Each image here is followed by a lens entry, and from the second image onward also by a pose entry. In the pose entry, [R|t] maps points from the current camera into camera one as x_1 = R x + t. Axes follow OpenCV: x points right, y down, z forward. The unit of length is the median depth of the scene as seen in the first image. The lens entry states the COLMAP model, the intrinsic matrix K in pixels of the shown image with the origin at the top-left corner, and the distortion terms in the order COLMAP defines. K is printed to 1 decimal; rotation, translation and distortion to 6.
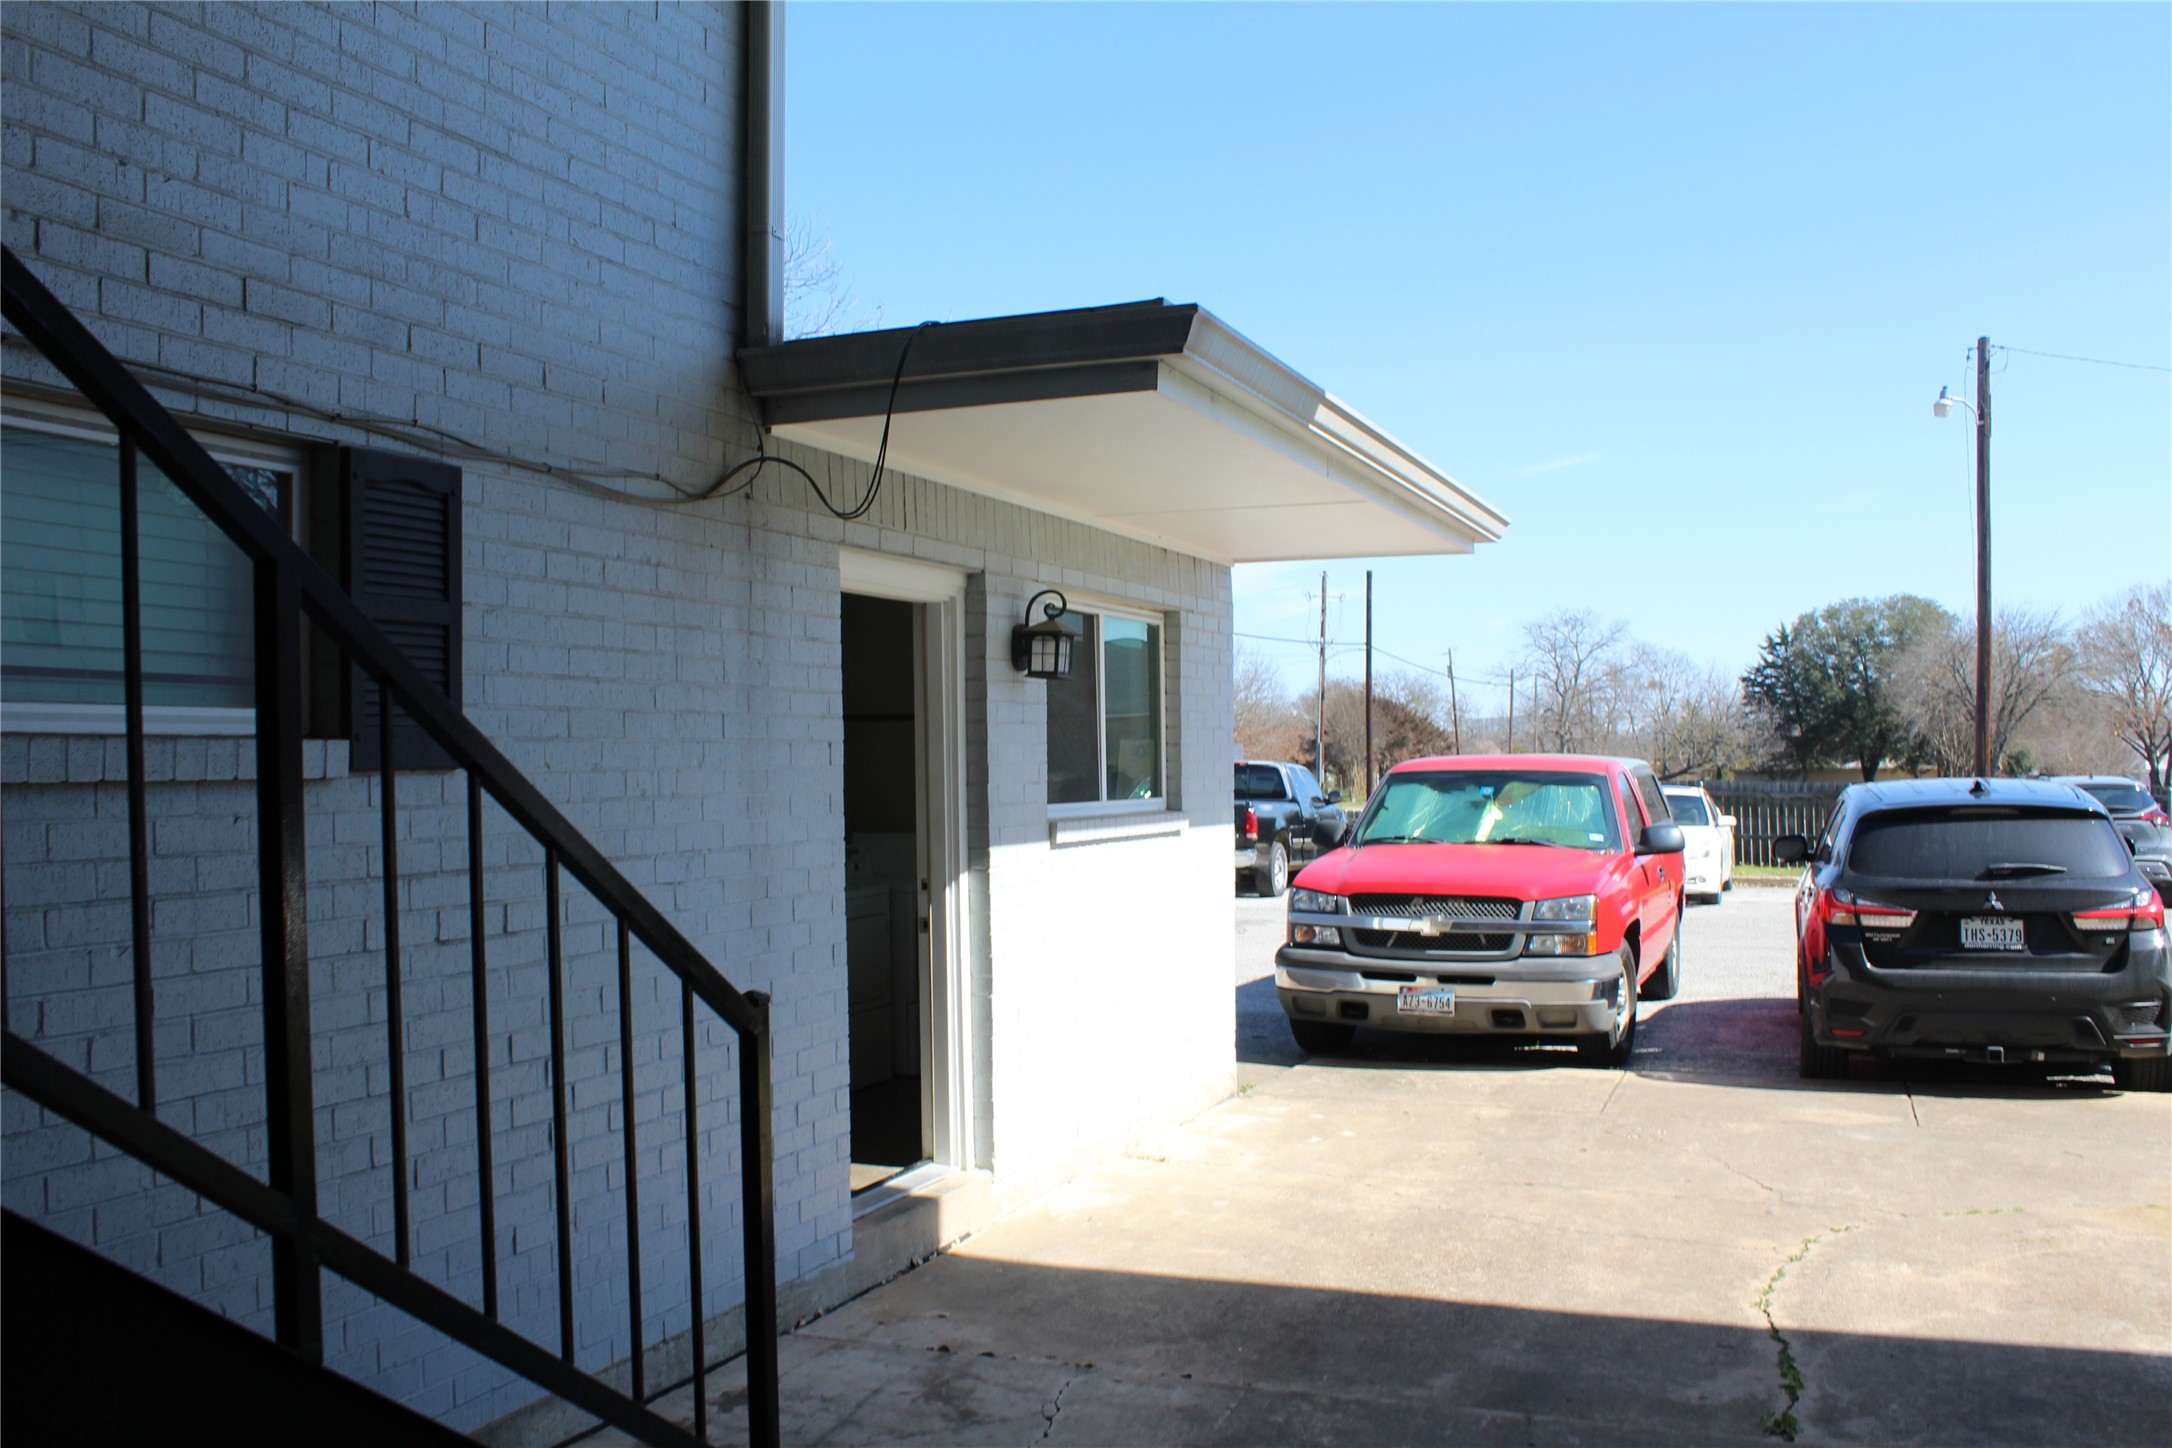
lens RADIAL K [[1856.4, 0, 1083.7], [0, 1856.4, 731.9], [0, 0, 1]] dist [-0.167280, 0.143546]
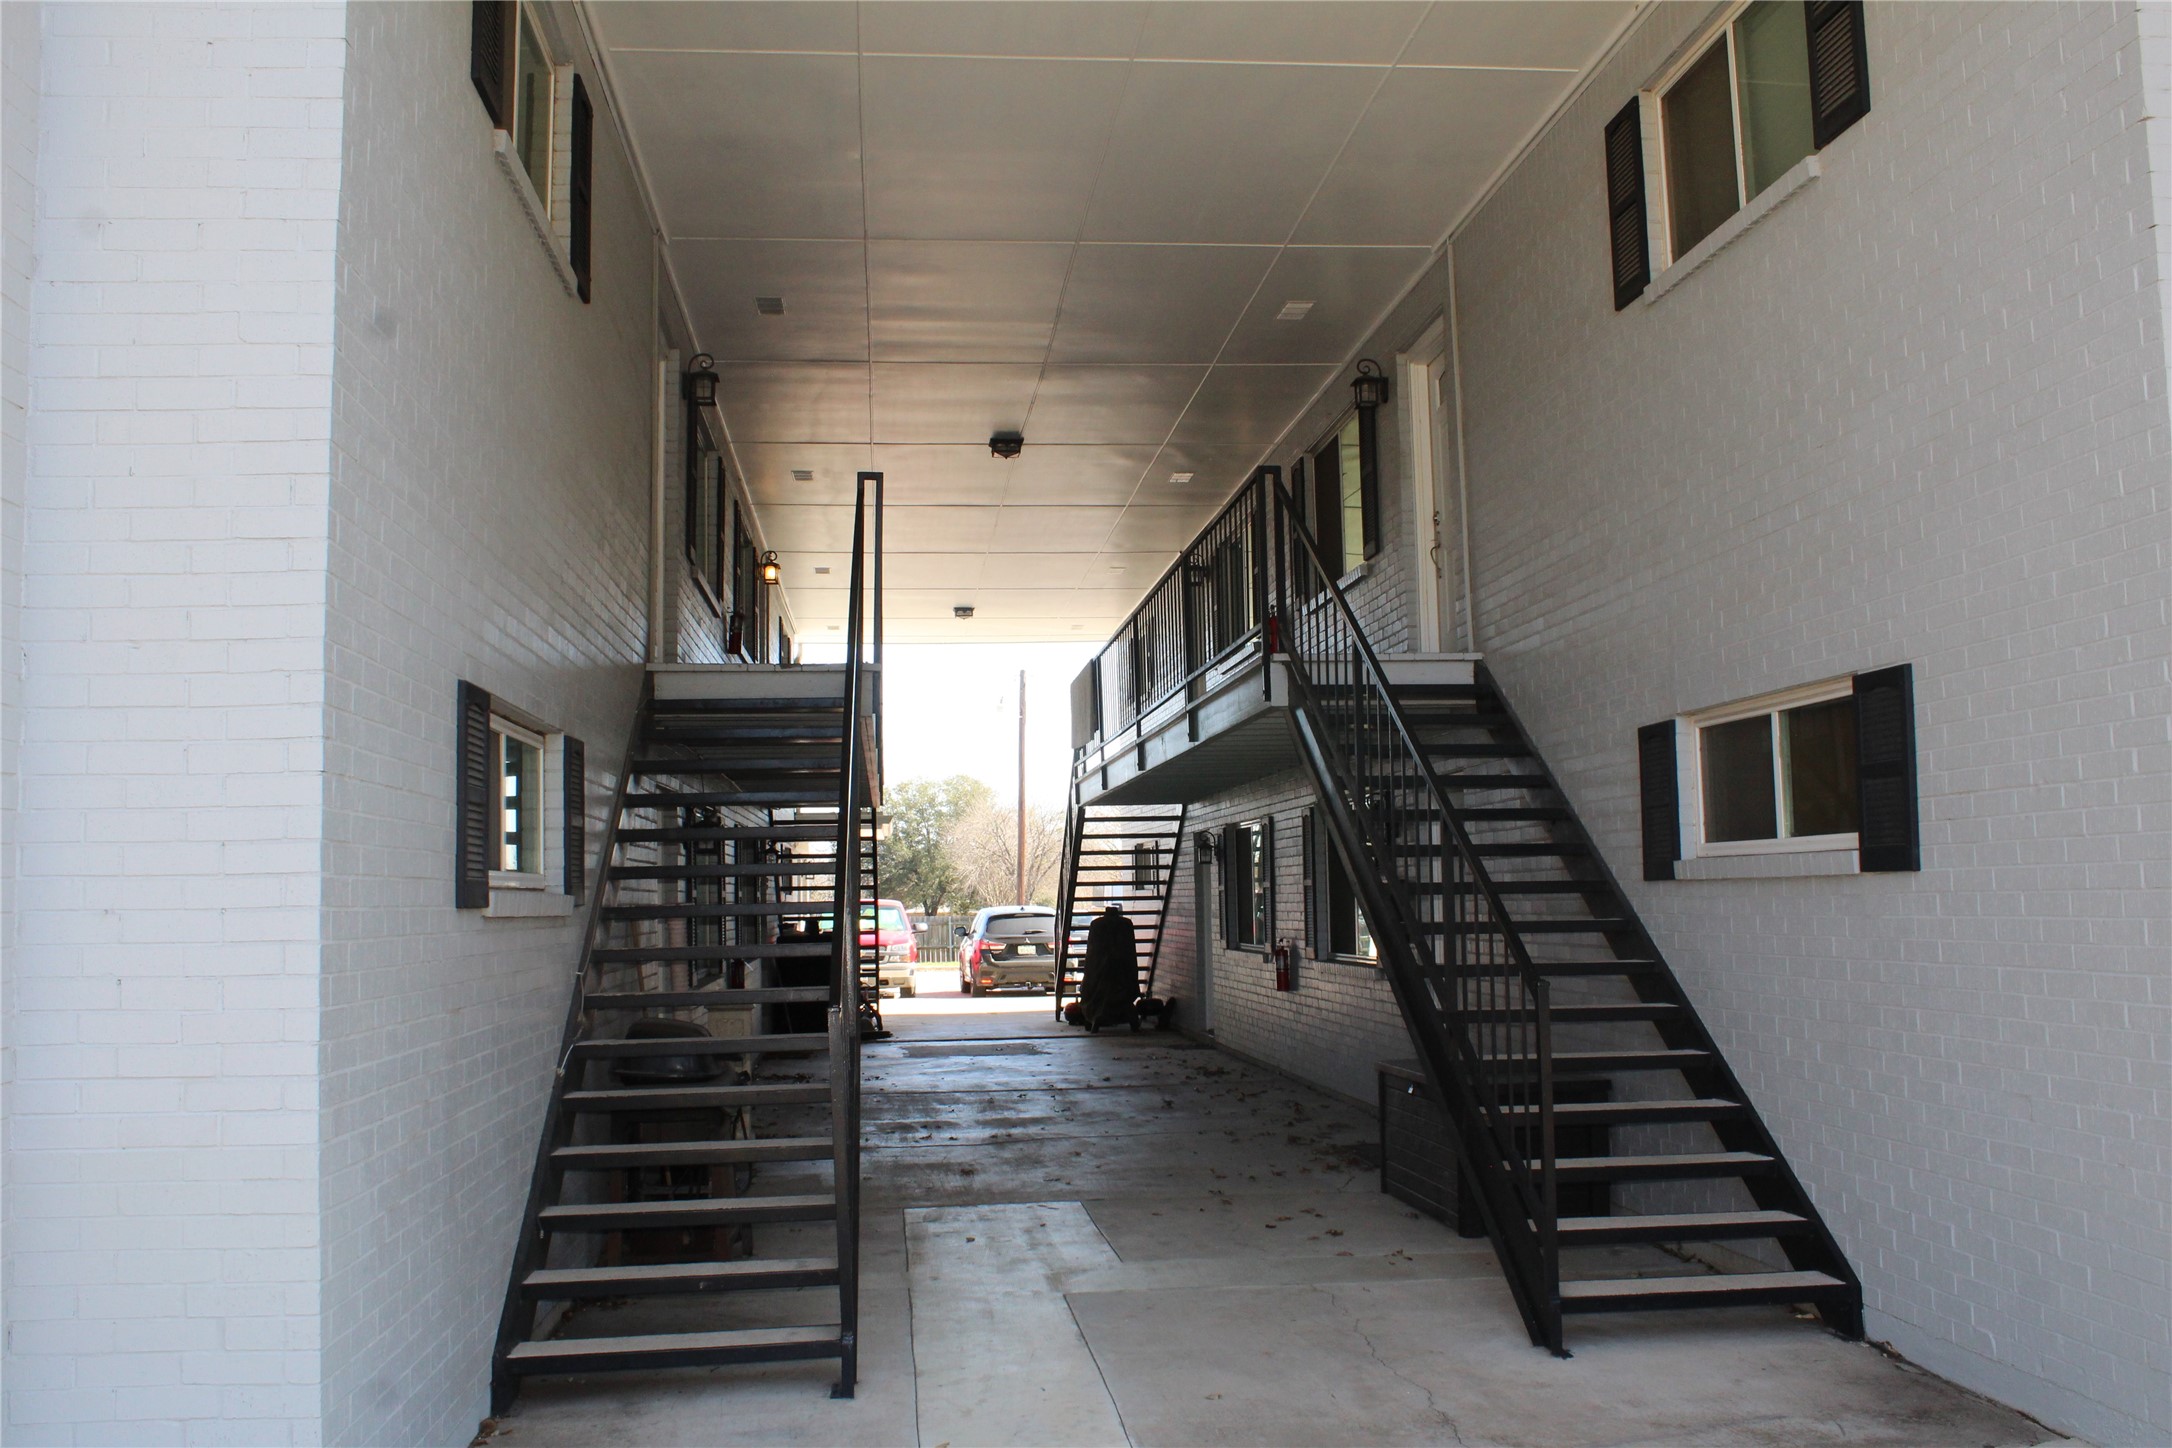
lens RADIAL K [[1856.4, 0, 1084.9], [0, 1856.4, 726.5], [0, 0, 1]] dist [-0.167280, 0.143546]
pose [[0.876186, 0.033820, 0.480786, -0.086757], [0.006317, 0.996644, -0.081619, -0.003050], [-0.481932, 0.074551, 0.873031, -0.166729]]
